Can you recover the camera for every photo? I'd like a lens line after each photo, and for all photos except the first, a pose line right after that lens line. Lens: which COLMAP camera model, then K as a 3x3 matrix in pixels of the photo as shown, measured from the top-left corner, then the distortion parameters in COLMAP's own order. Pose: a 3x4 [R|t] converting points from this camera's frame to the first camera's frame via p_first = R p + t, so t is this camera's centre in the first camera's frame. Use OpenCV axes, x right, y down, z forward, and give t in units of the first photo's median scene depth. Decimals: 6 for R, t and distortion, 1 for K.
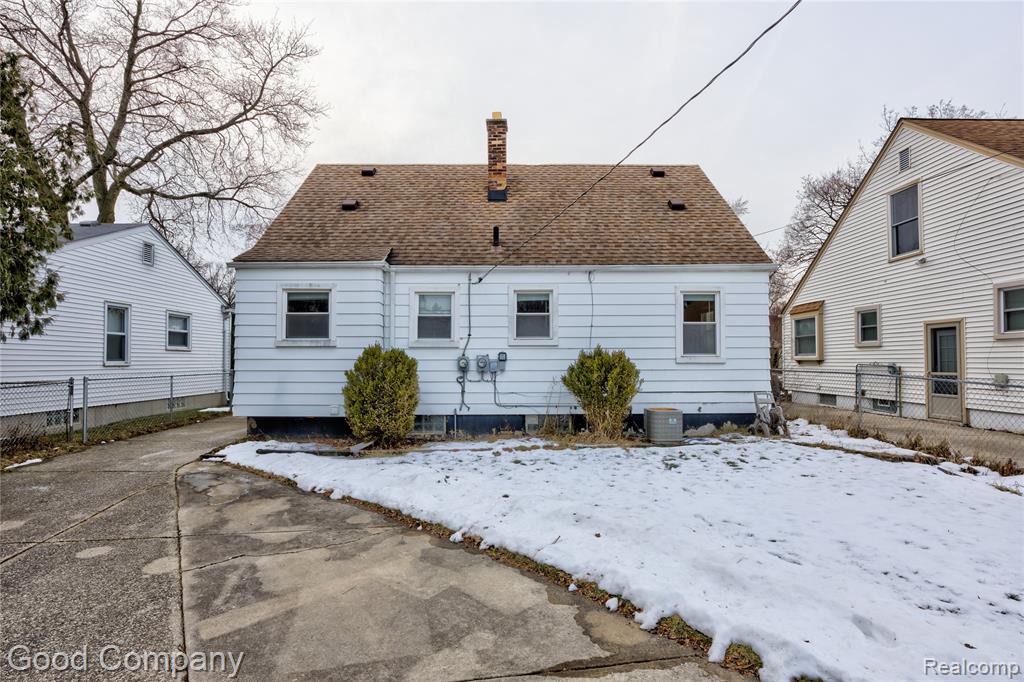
lens RADIAL K [[528.8, 0, 517.0], [0, 528.8, 346.7], [0, 0, 1]] dist [-0.007776, 0.003936]
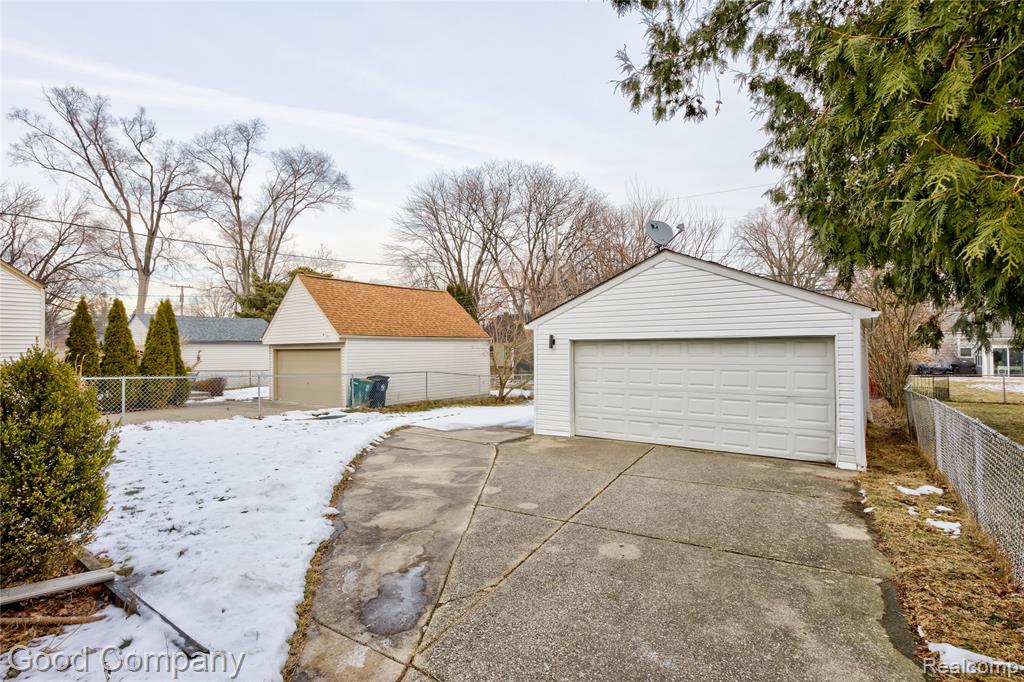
lens RADIAL K [[491.6, 0, 513.2], [0, 491.6, 342.8], [0, 0, 1]] dist [0.002526, 0.000844]
pose [[-0.808676, 0.016383, 0.588026, -0.713819], [-0.005653, 0.999349, -0.035618, 0.003598], [-0.588227, -0.032128, -0.808057, 0.965526]]
